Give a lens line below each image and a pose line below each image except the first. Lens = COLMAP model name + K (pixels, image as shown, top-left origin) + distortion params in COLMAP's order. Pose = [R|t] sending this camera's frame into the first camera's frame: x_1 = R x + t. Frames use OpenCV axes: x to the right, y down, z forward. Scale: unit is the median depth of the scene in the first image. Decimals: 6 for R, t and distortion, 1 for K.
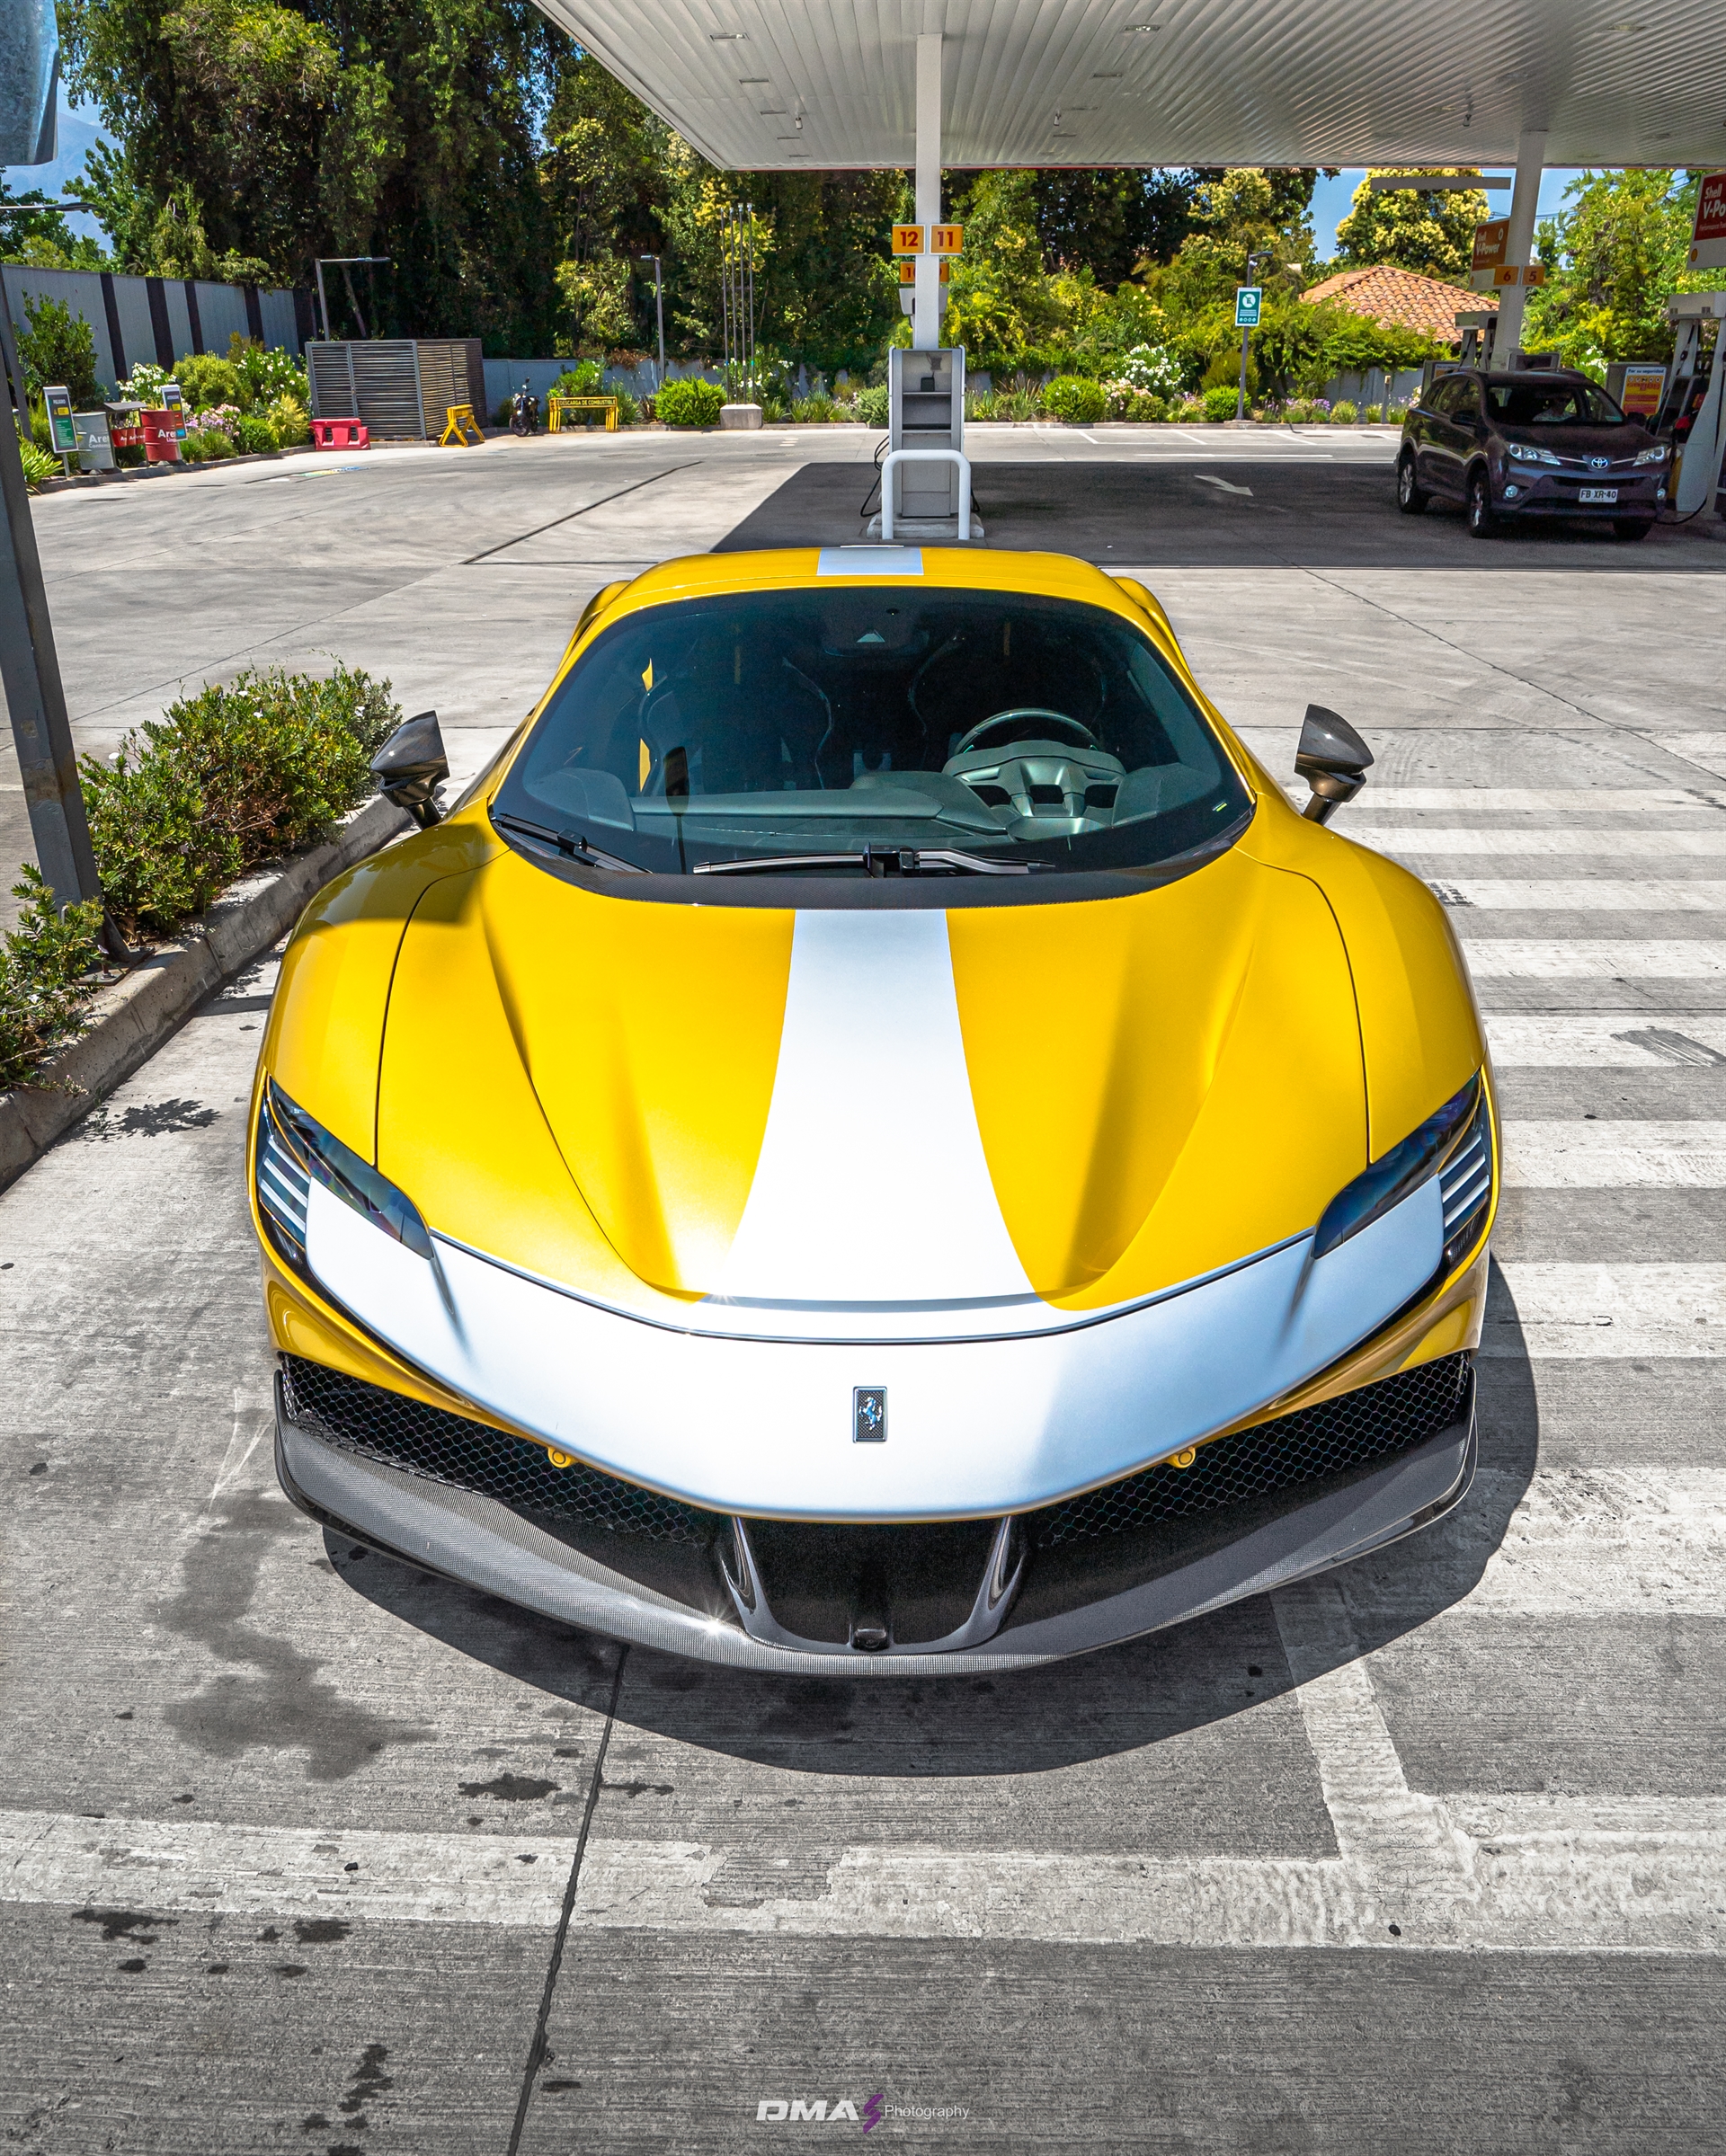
lens RADIAL K [[1492.9, 0, 821.4], [0, 1492.9, 985.9], [0, 0, 1]] dist [-0.058893, 0.020745]
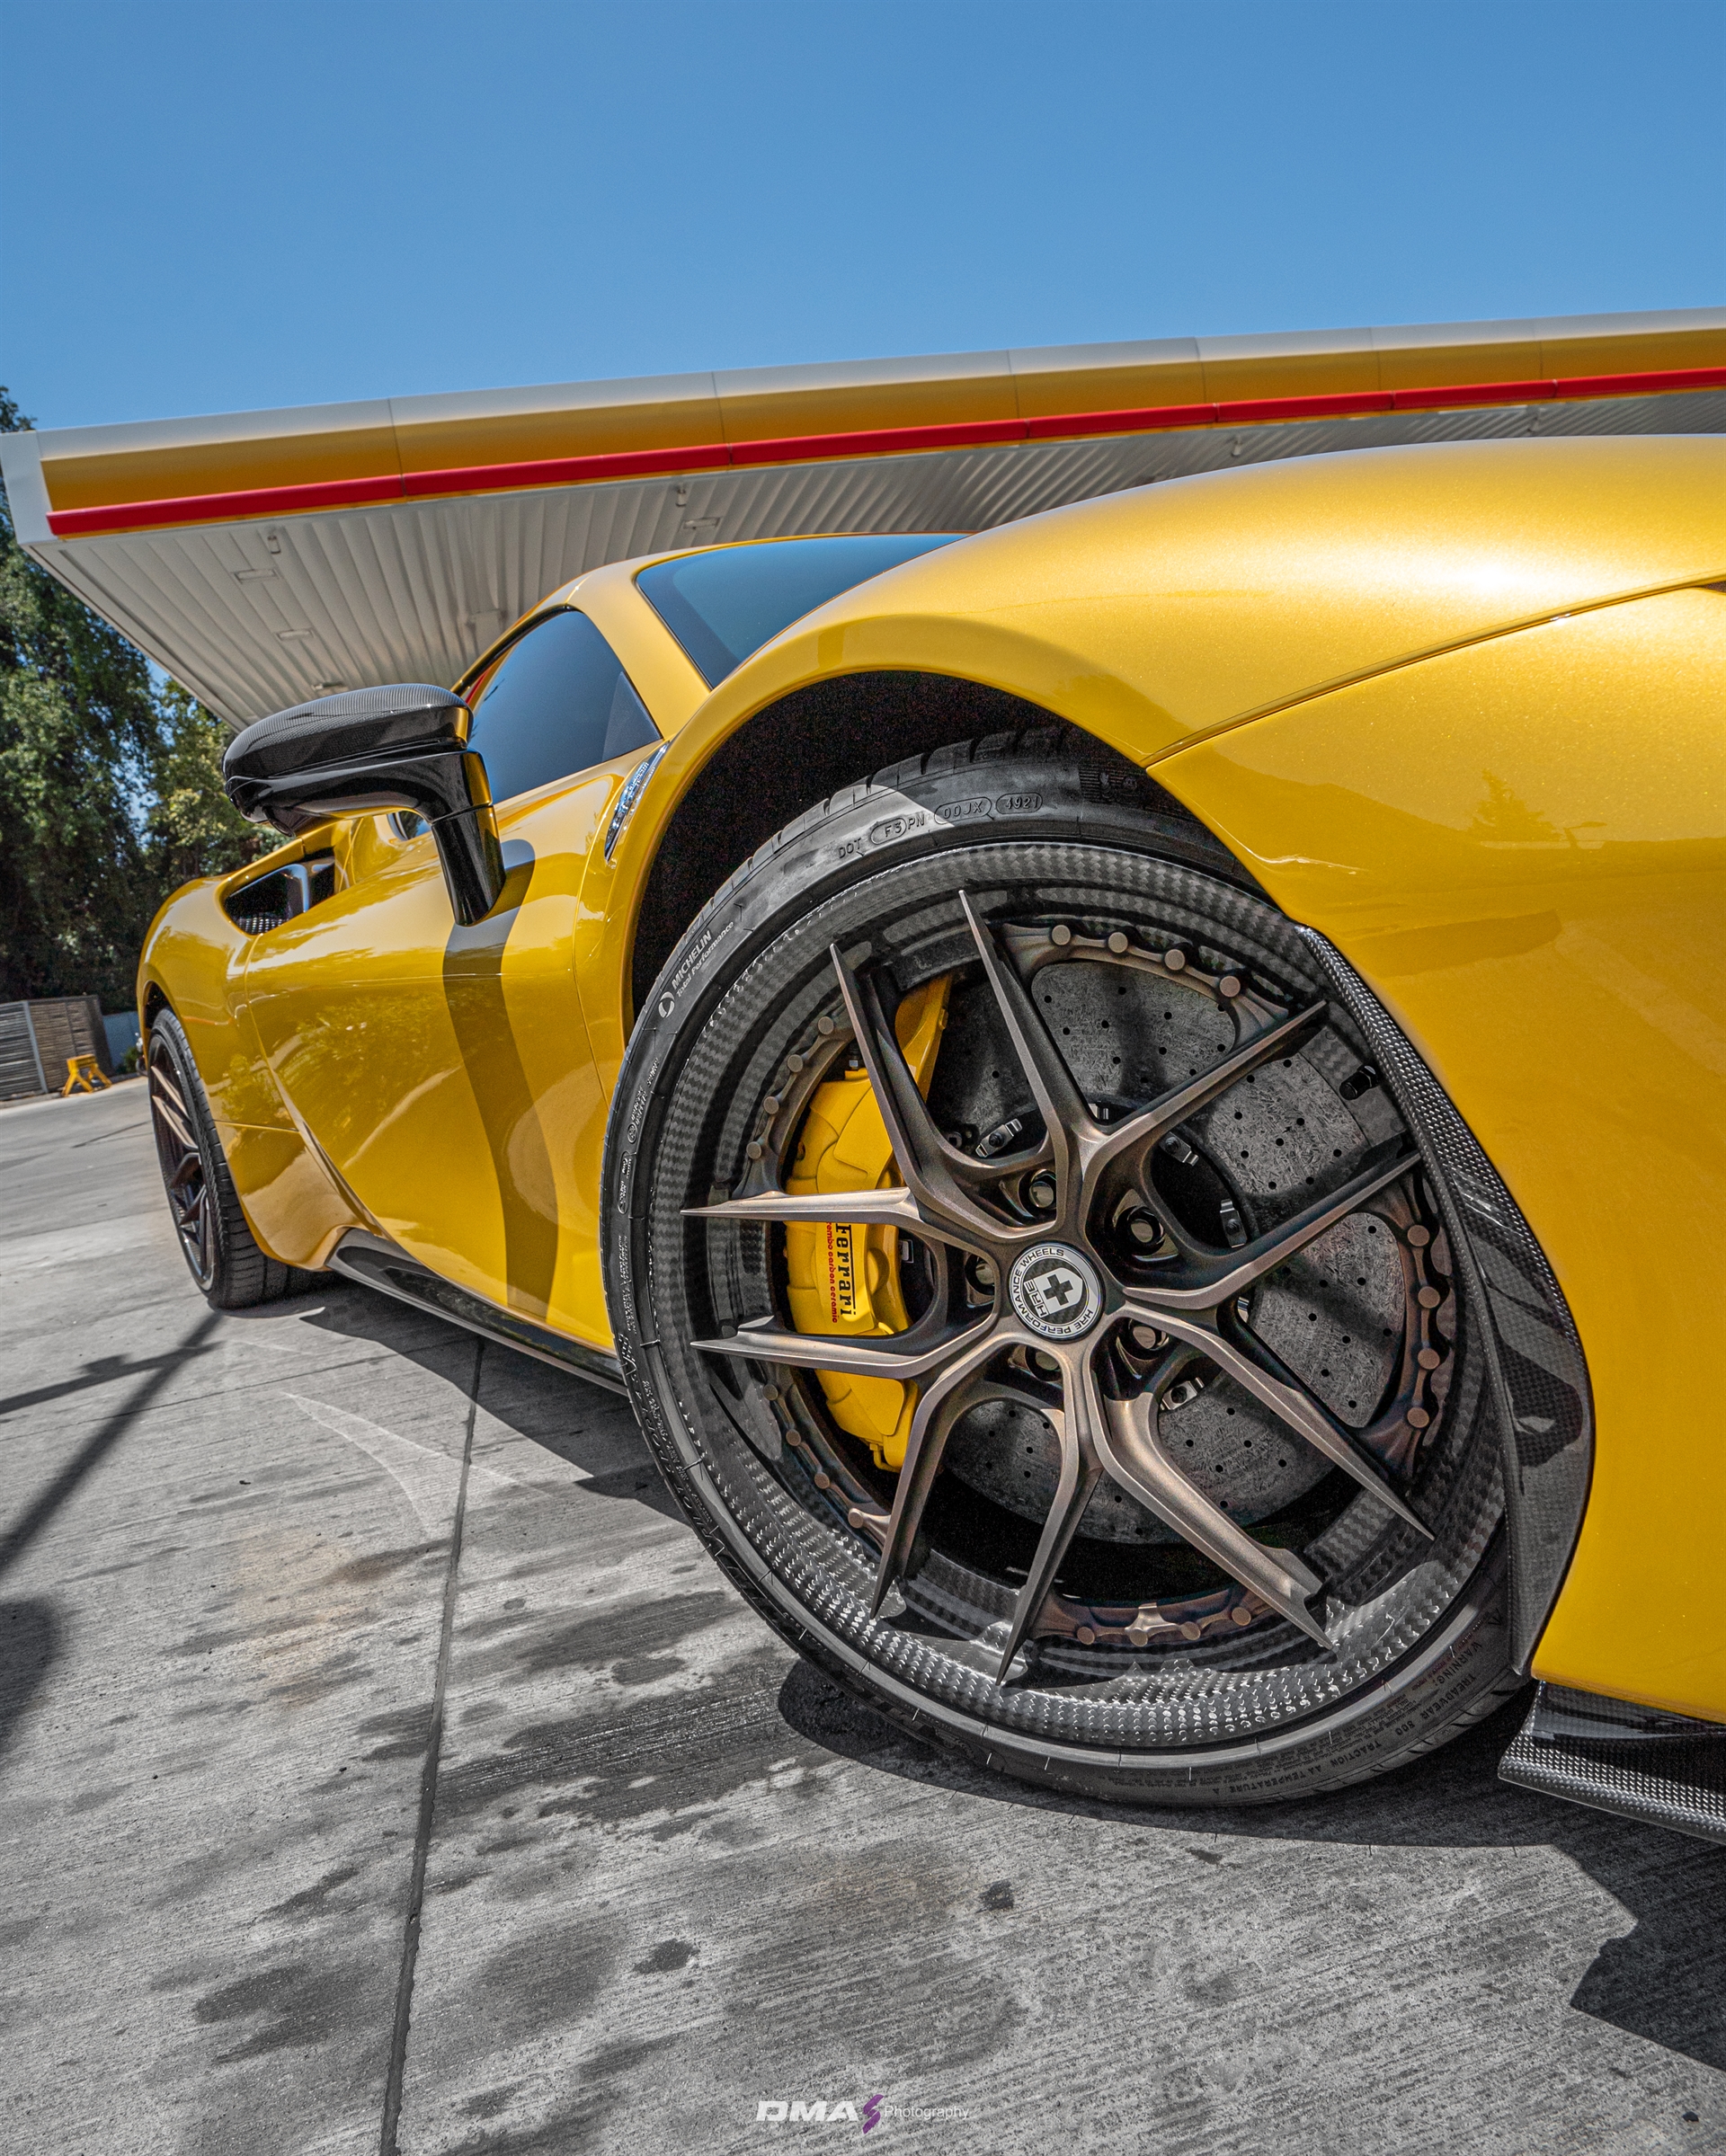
lens RADIAL K [[1400.8, 0, 848.1], [0, 1400.8, 1083.3], [0, 0, 1]] dist [-0.054776, 0.016625]
pose [[0.948397, -0.173760, 0.265236, -0.047151], [0.247127, 0.929159, -0.274940, 0.216873], [-0.198673, 0.326299, 0.924152, 0.740561]]
